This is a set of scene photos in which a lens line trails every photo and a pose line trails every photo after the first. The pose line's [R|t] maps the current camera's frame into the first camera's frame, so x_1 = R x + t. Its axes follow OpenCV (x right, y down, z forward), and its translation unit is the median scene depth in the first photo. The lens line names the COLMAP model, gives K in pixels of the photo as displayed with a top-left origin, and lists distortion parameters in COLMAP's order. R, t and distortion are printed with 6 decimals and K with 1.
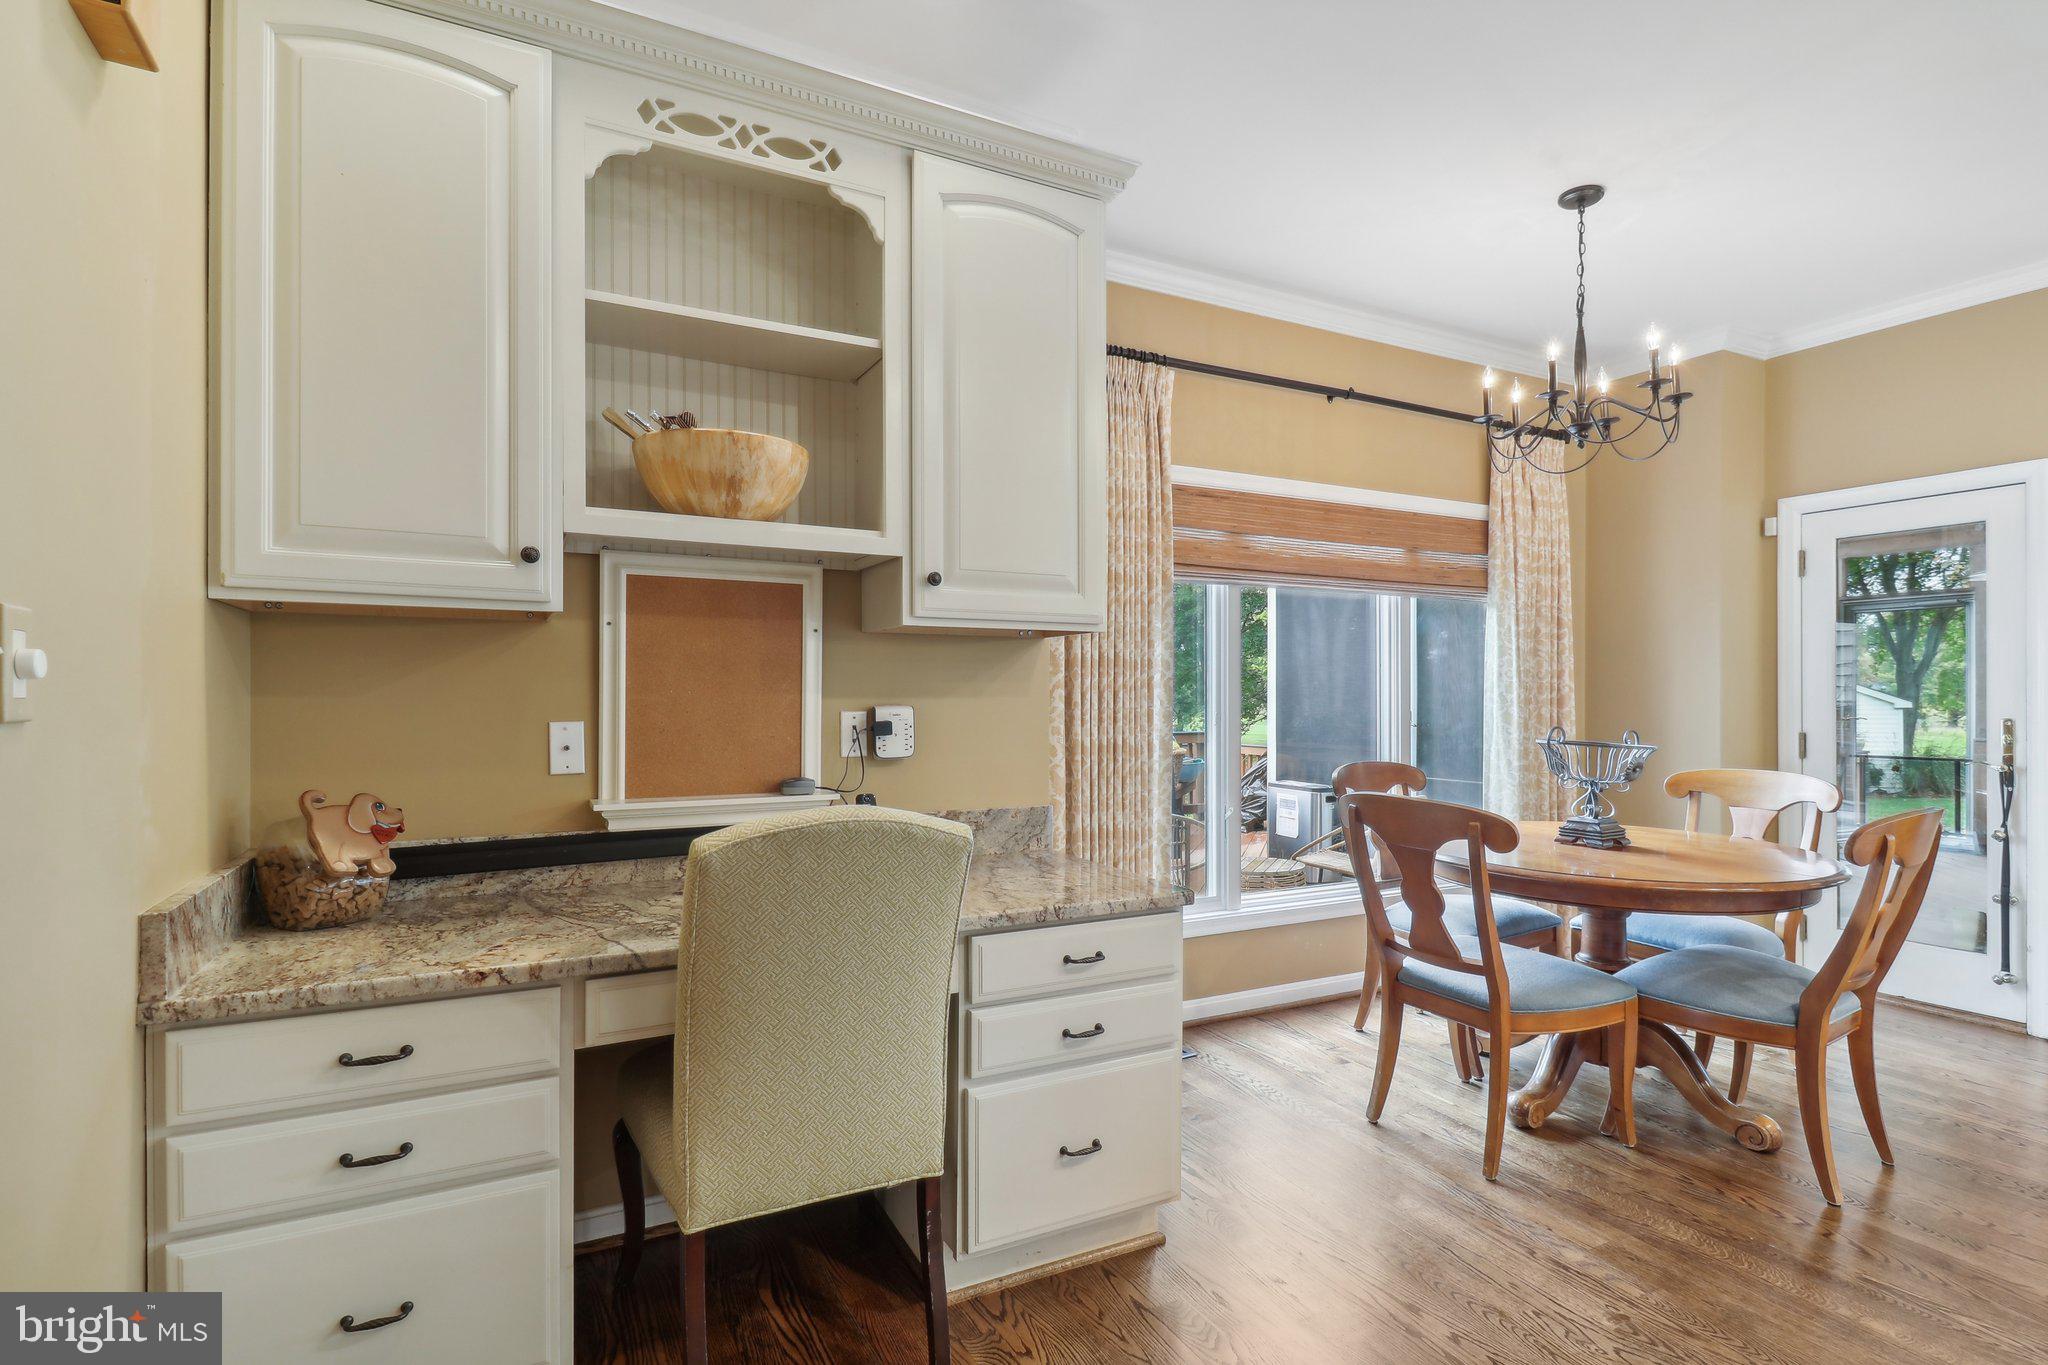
lens RADIAL K [[995.9, 0, 961.5], [0, 995.9, 692.0], [0, 0, 1]] dist [0.063017, -0.024425]
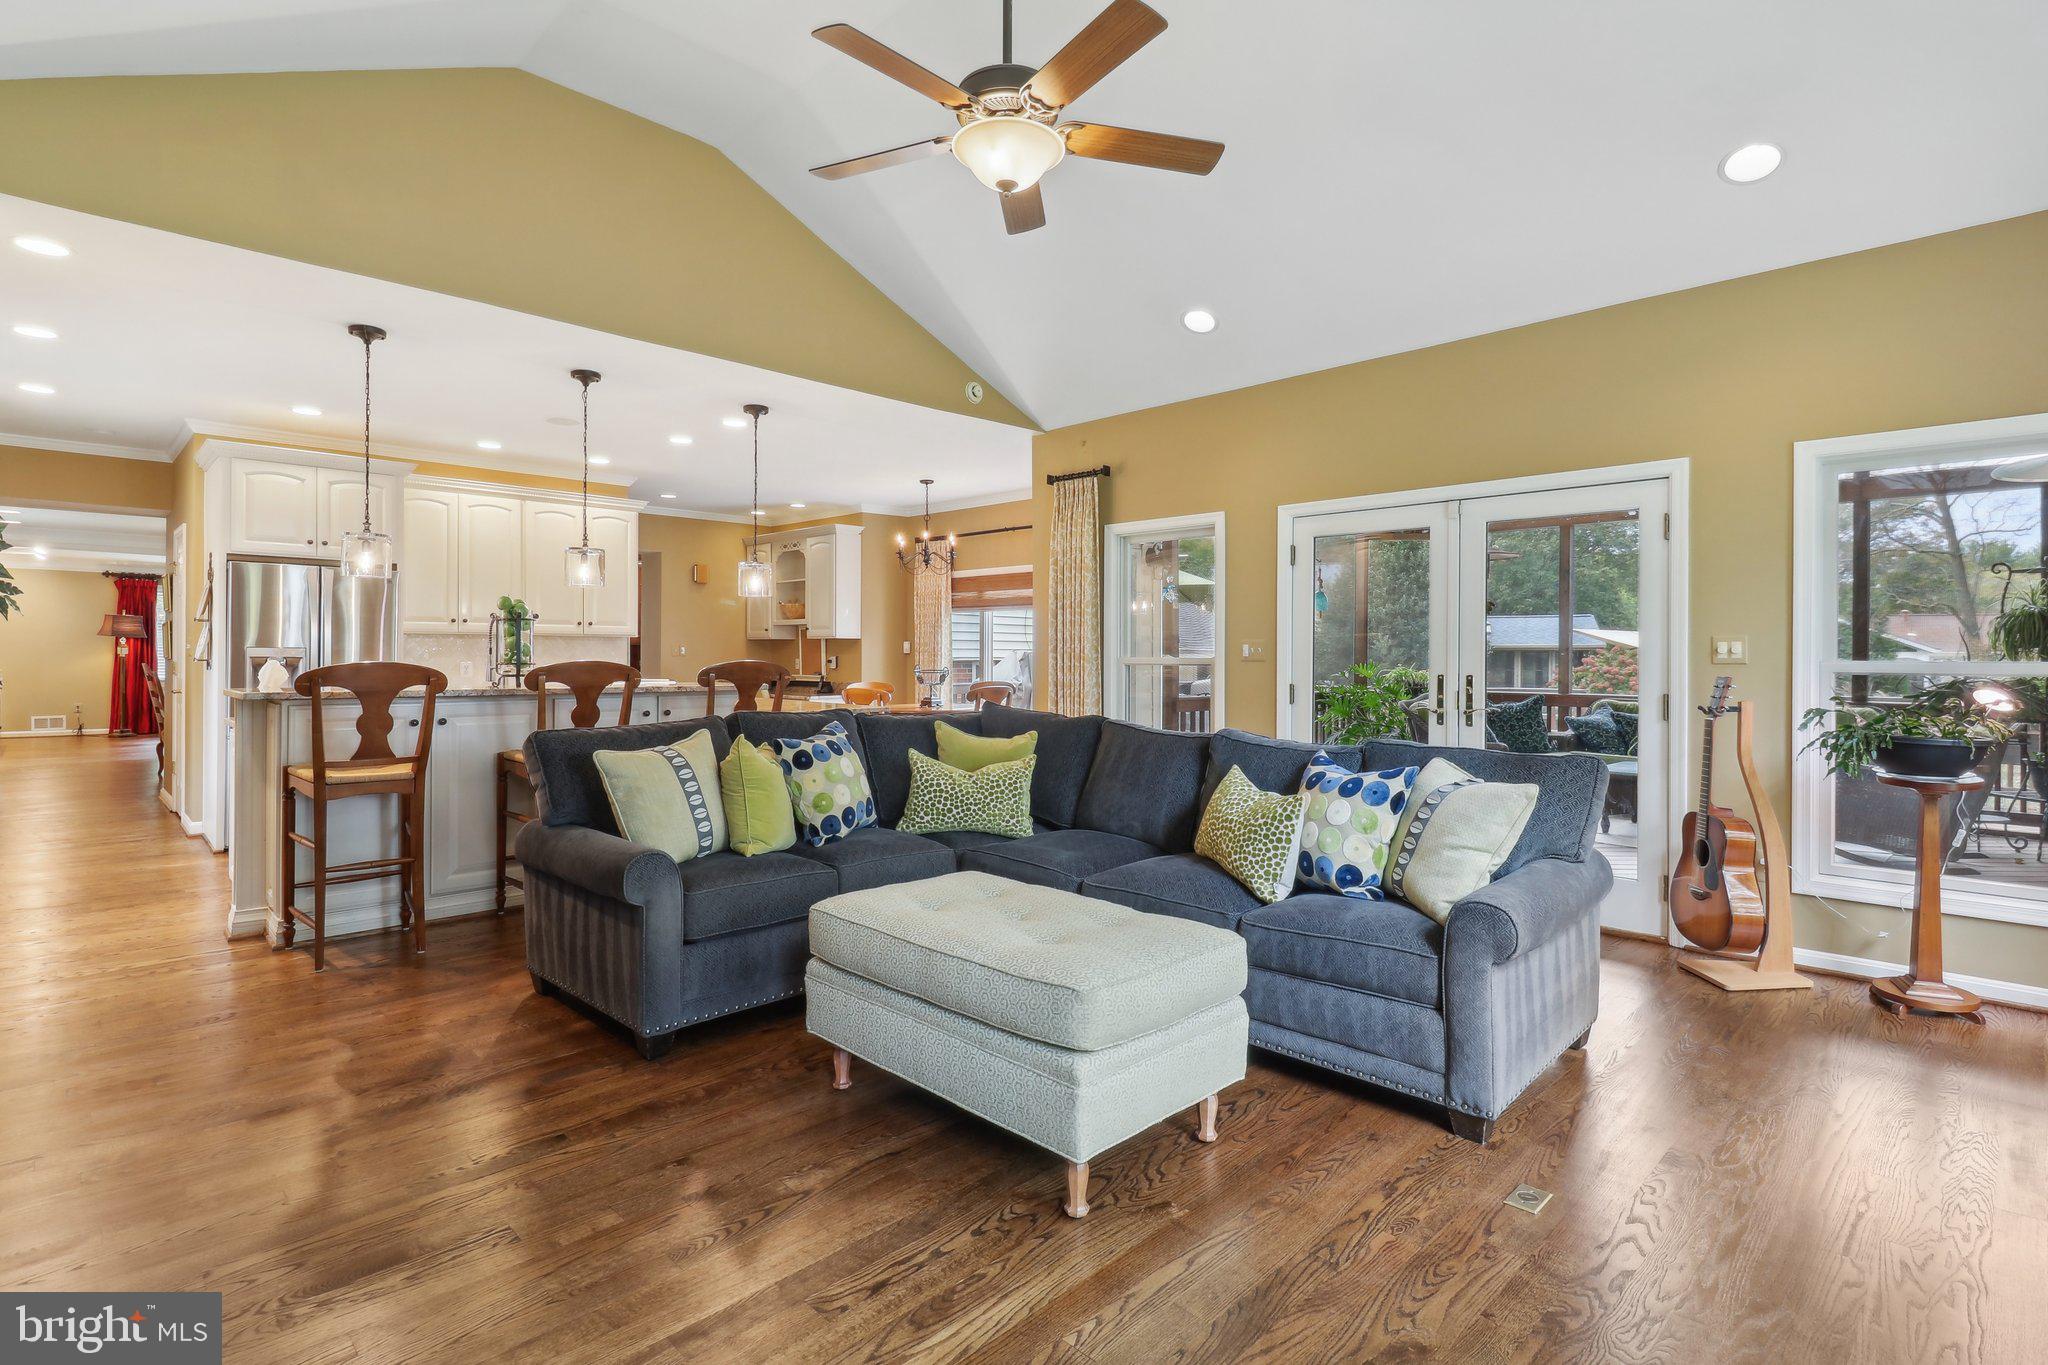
lens RADIAL K [[976.6, 0, 1022.5], [0, 976.6, 668.4], [0, 0, 1]] dist [0.017077, -0.023002]
pose [[0.334789, 0.013891, -0.942191, 4.603559], [0.005183, 0.999849, 0.016583, 0.000594], [0.942279, -0.010435, 0.334666, 0.420050]]
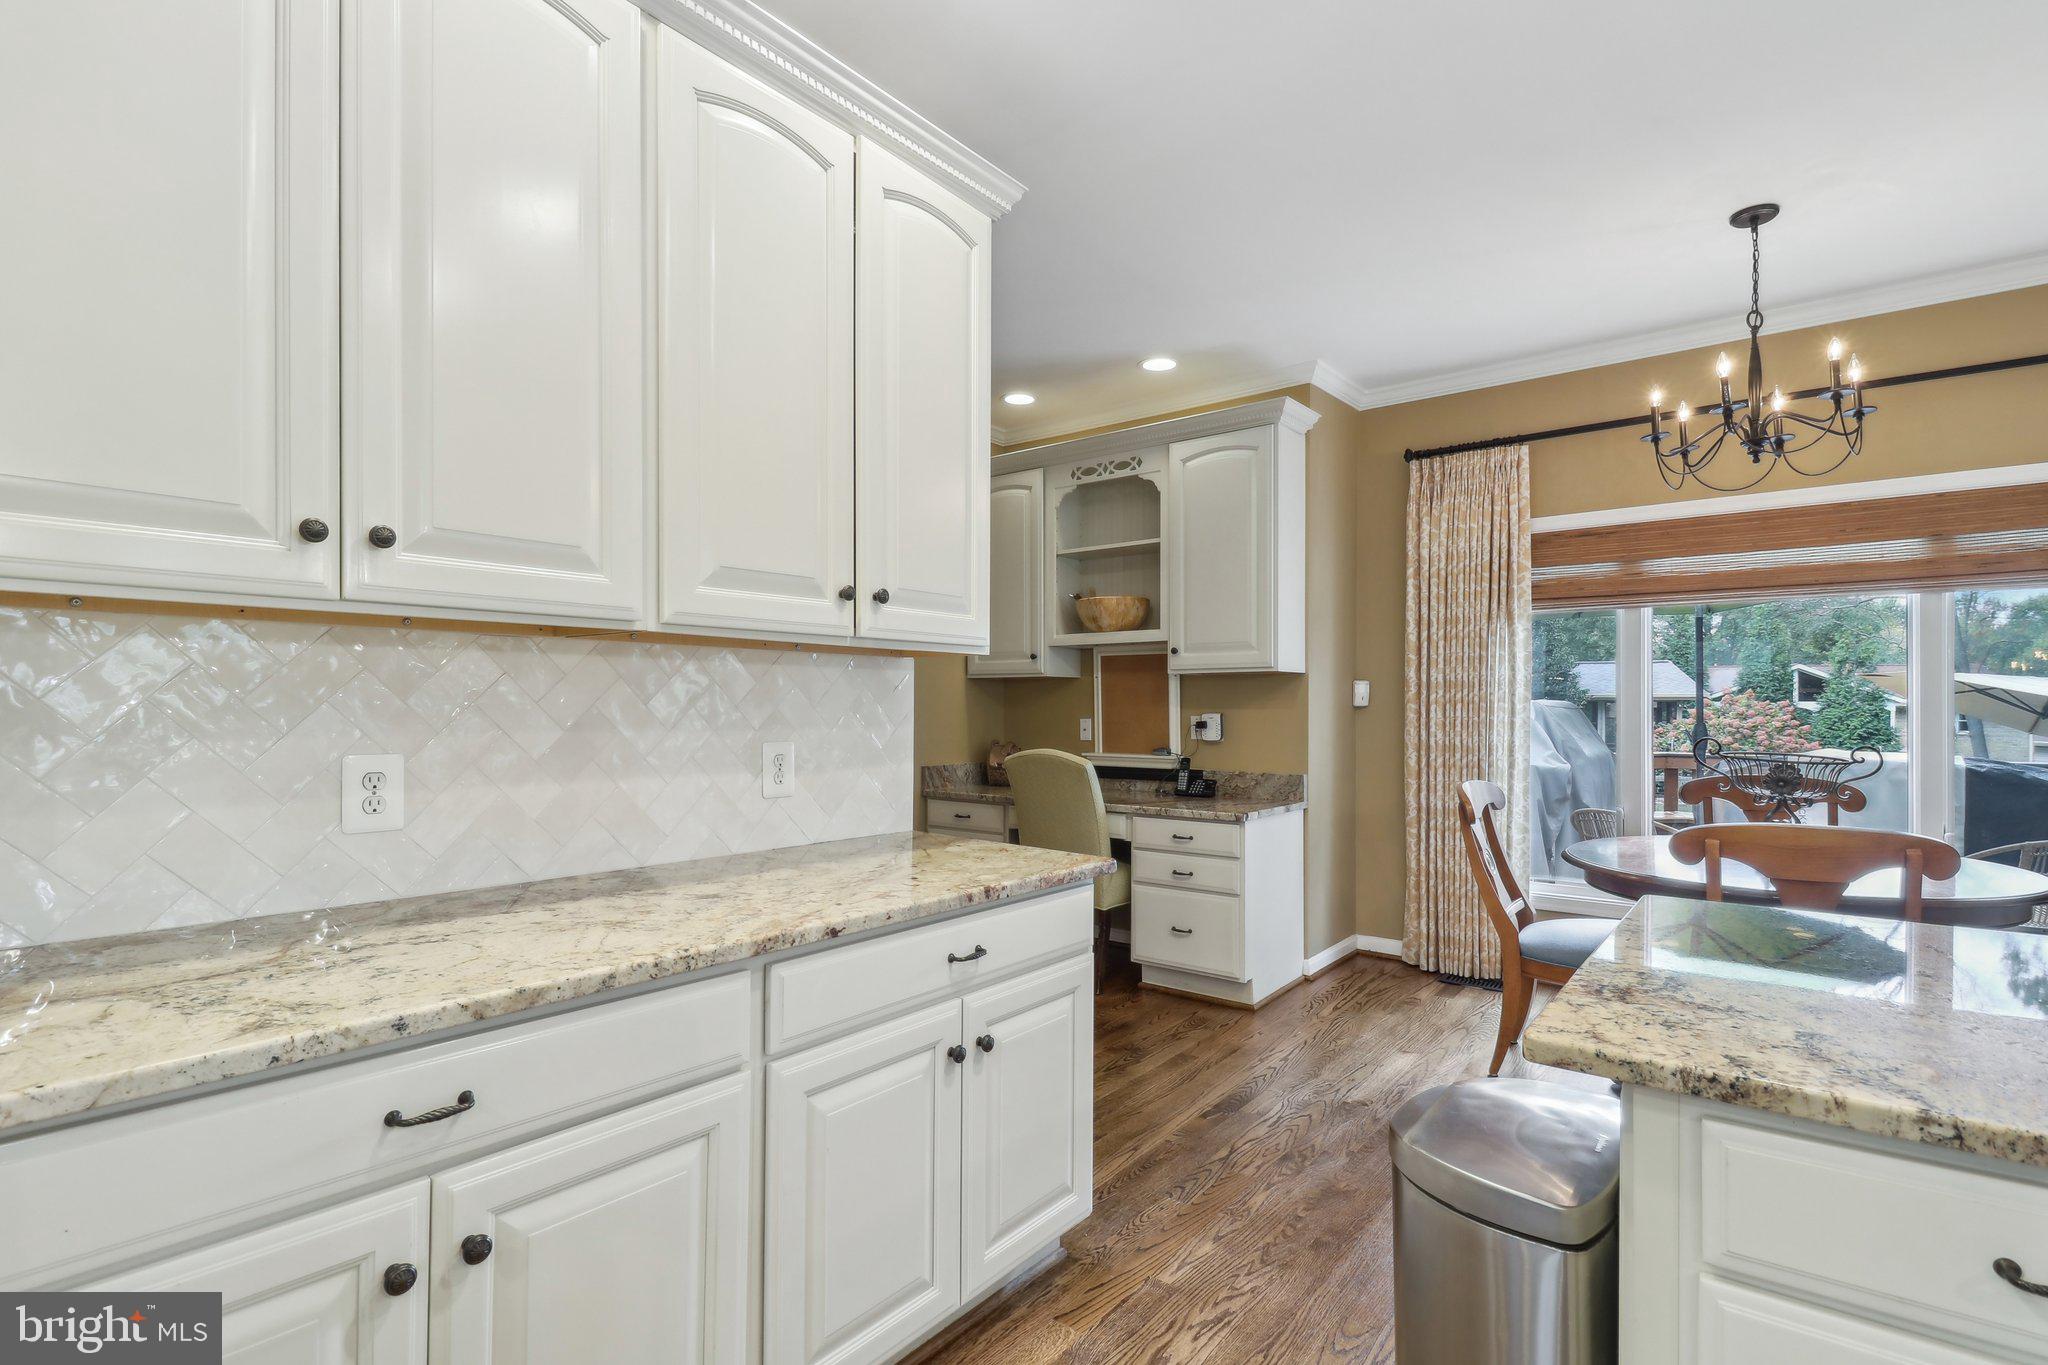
lens RADIAL K [[968.8, 0, 1021.3], [0, 968.8, 710.0], [0, 0, 1]] dist [-0.000605, -0.022640]
pose [[0.433009, 0.002469, -0.901386, 1.613650], [0.008732, 0.999938, 0.006933, -0.009416], [0.901347, -0.010873, 0.432960, -0.135269]]
